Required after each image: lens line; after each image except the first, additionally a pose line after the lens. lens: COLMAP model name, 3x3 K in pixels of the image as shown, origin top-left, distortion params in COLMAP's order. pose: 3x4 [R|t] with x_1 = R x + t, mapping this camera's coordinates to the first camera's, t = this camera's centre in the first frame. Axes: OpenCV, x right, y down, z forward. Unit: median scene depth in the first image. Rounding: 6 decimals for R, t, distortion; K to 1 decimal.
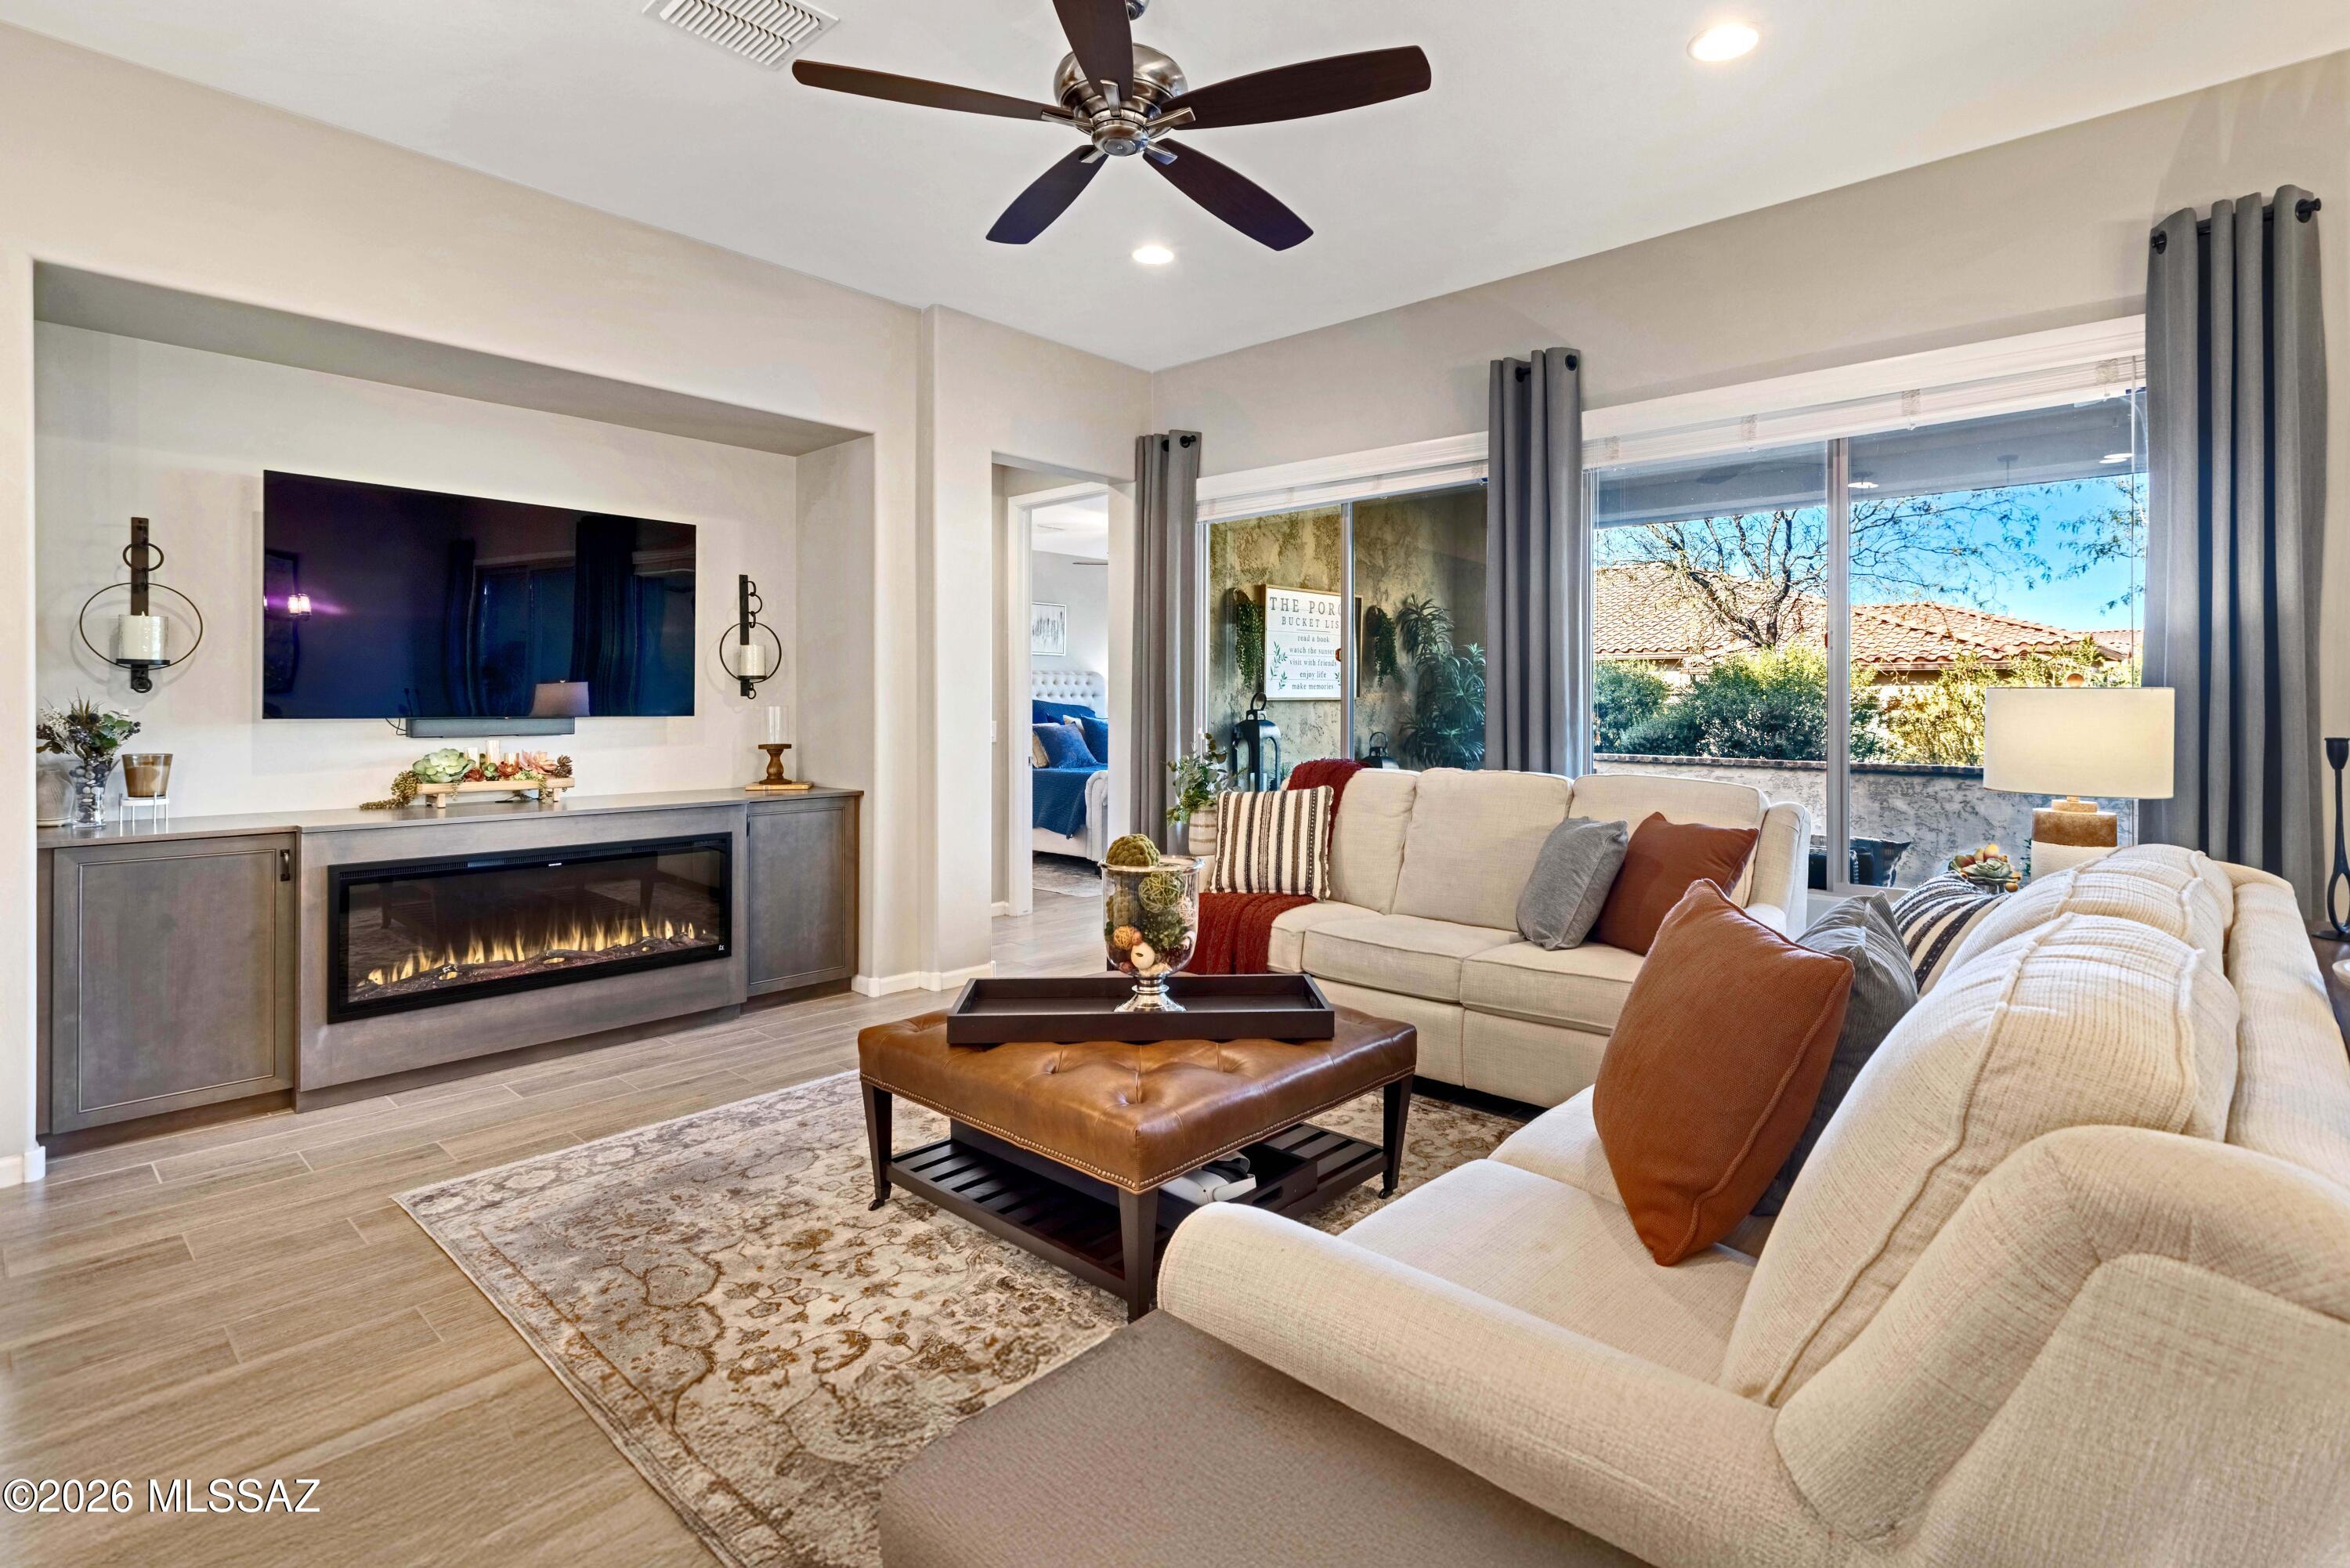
lens RADIAL K [[1107.7, 0, 1175.9], [0, 1107.7, 705.4], [0, 0, 1]] dist [0.001364, 0.000007]
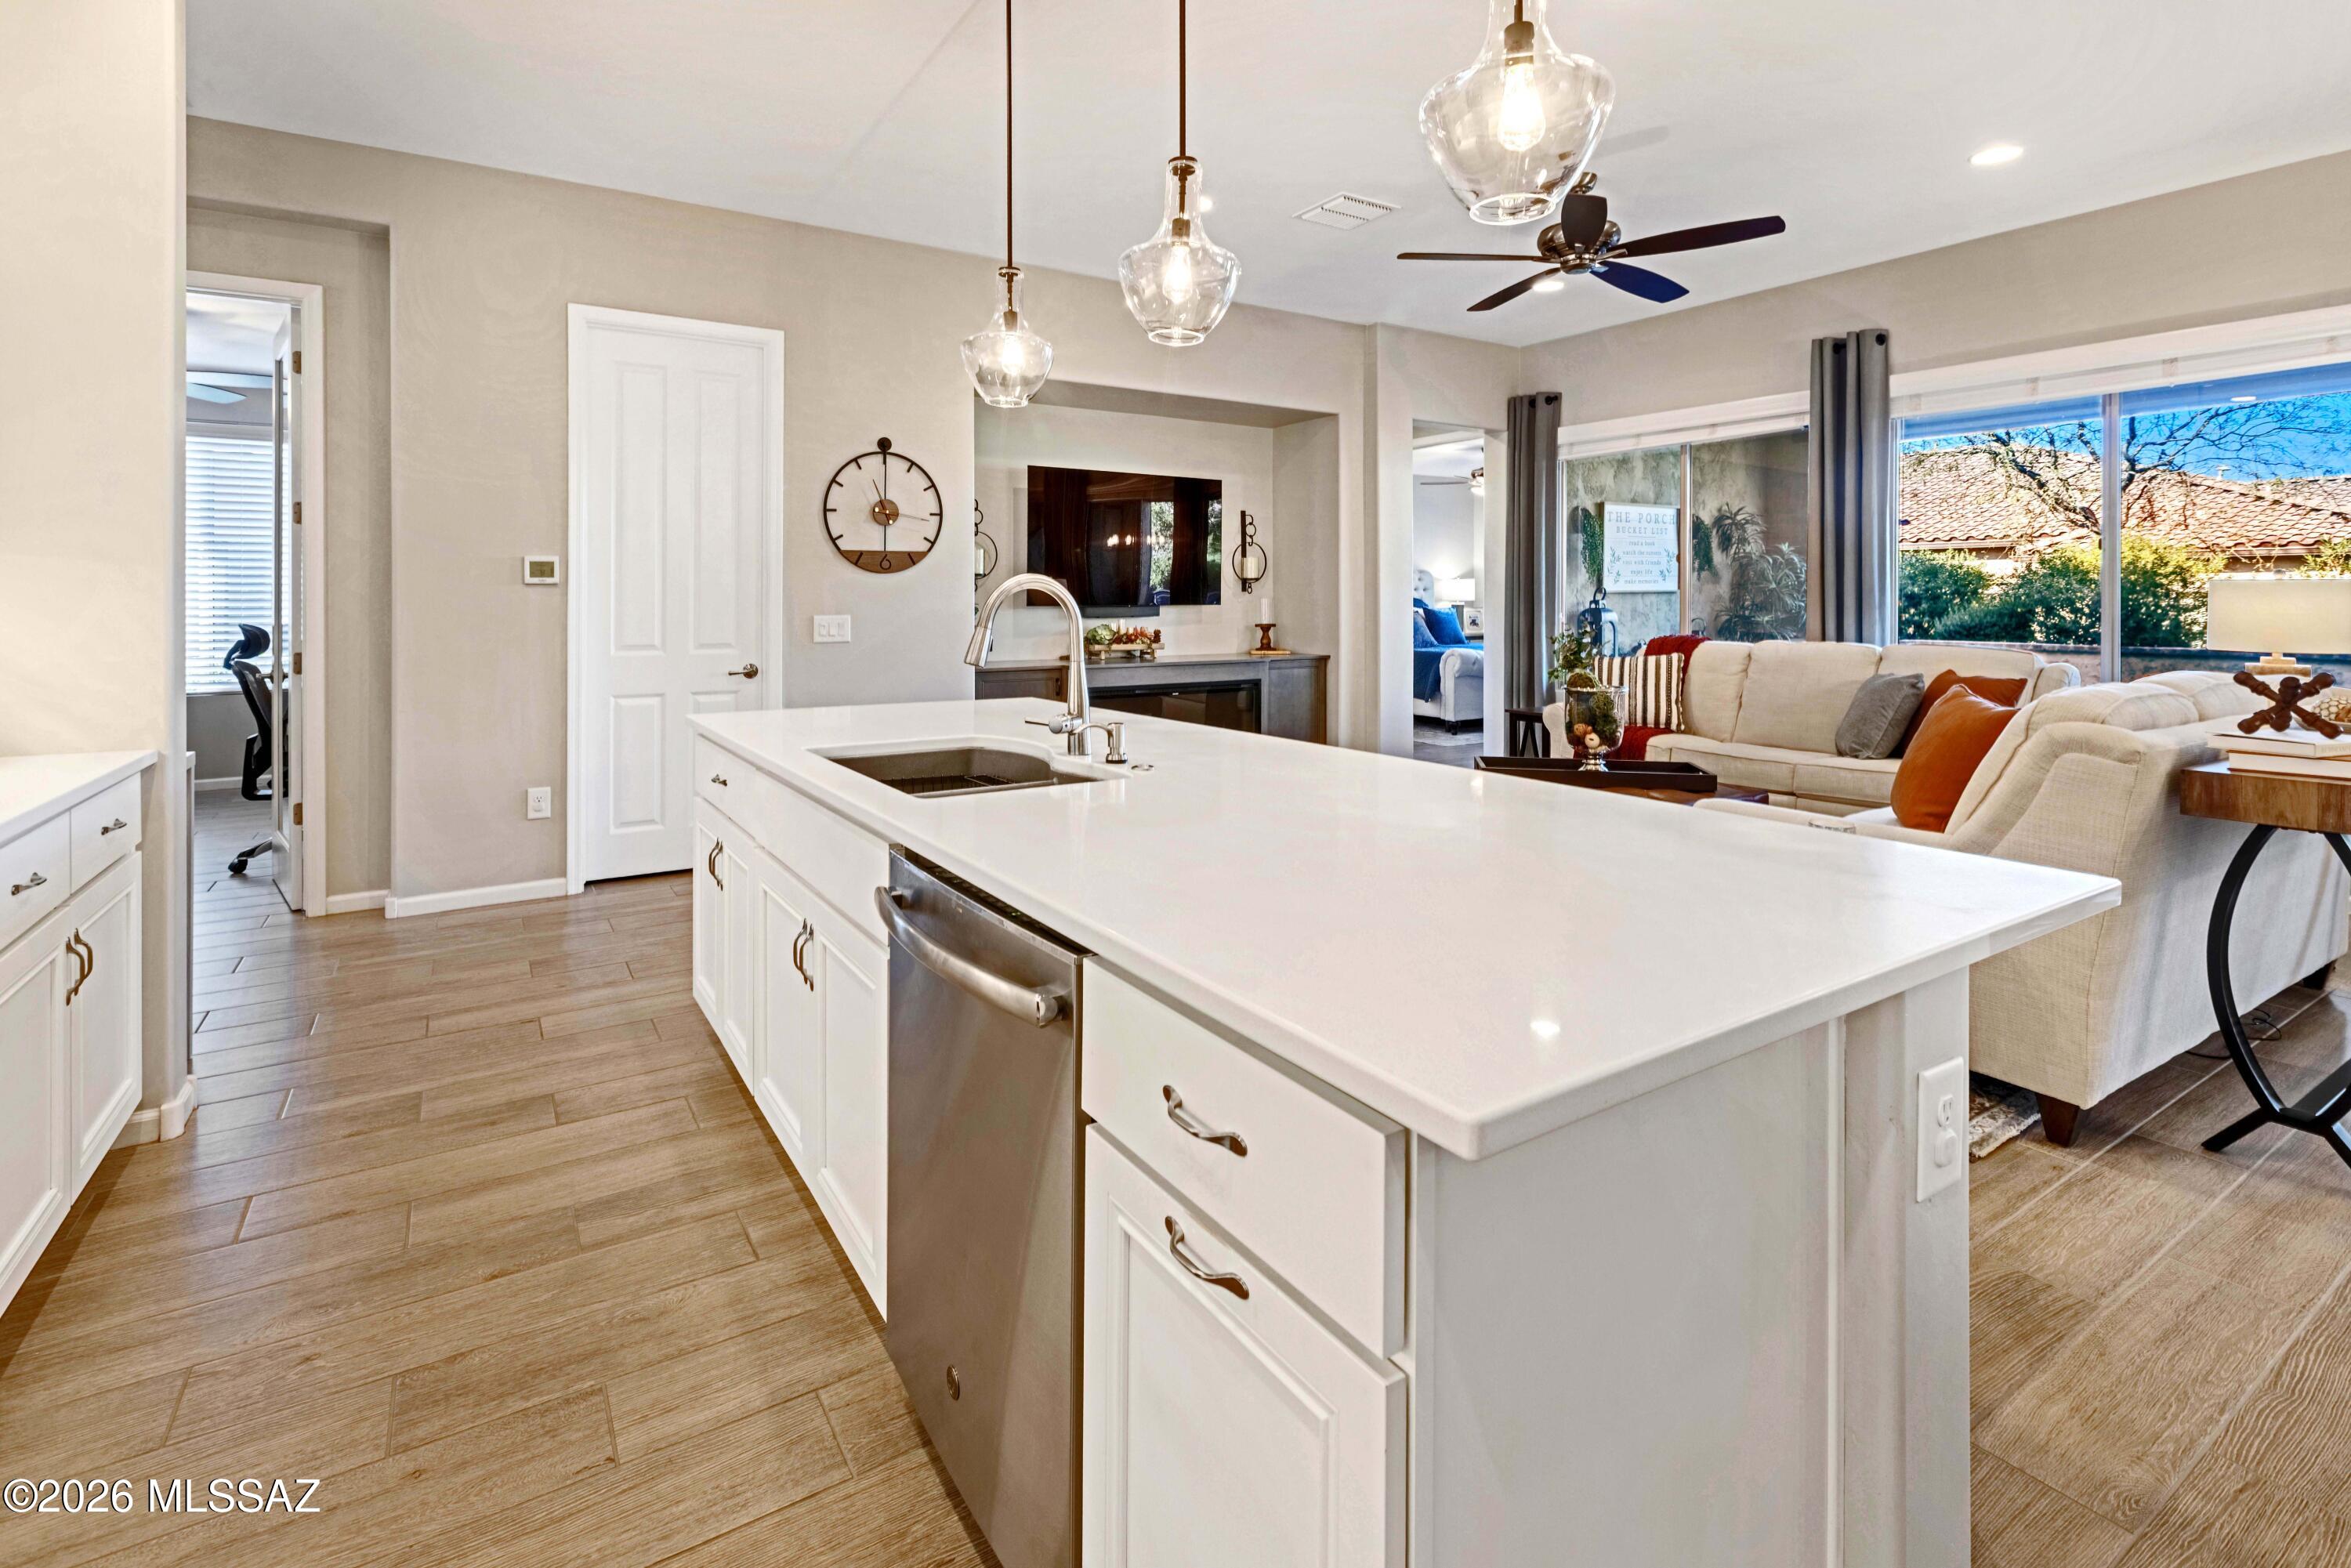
lens RADIAL K [[1081.1, 0, 1120.6], [0, 1081.1, 610.1], [0, 0, 1]] dist [0.003160, -0.000376]
pose [[0.963745, -0.002629, -0.266814, -0.177966], [0.005169, 0.999948, 0.008819, 0.002721], [0.266777, -0.009879, 0.963708, -0.505443]]
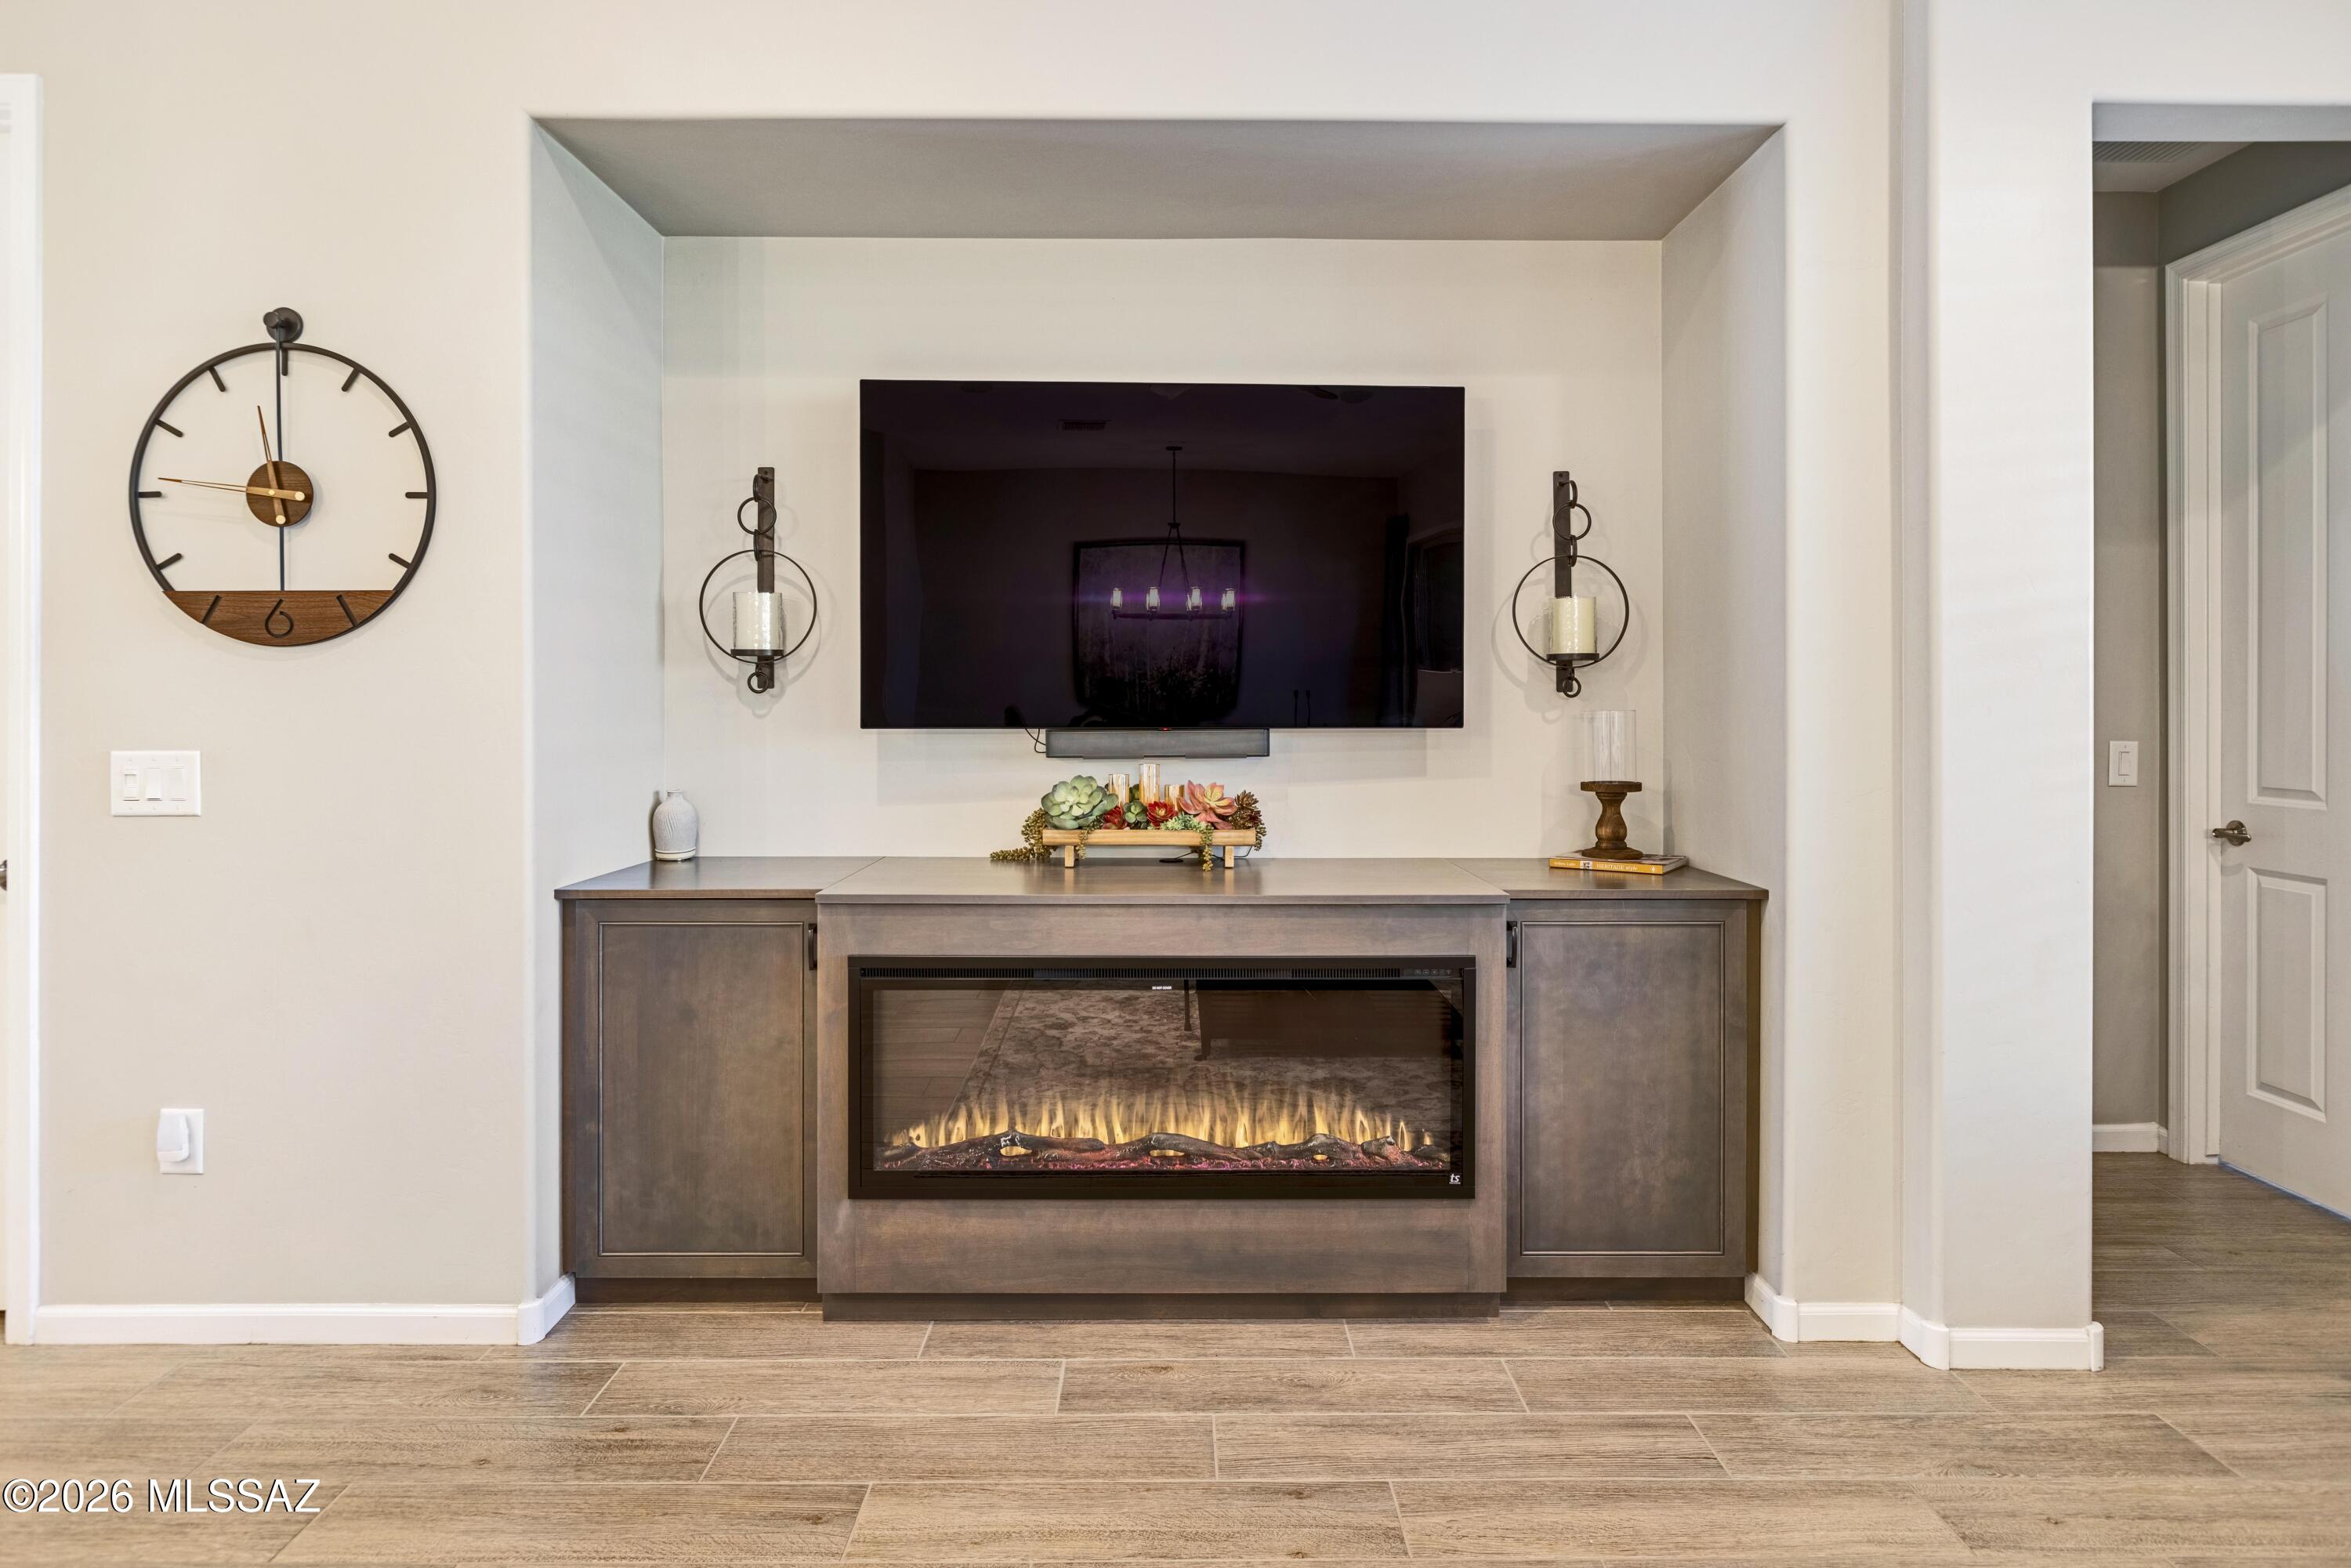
lens RADIAL K [[1354.8, 0, 1184.2], [0, 1354.8, 701.6], [0, 0, 1]] dist [-0.005611, 0.001027]
pose [[0.691453, -0.002416, -0.722417, -0.039206], [0.001006, 0.999997, -0.002382, -0.002326], [0.722420, 0.000920, 0.691453, 0.447344]]
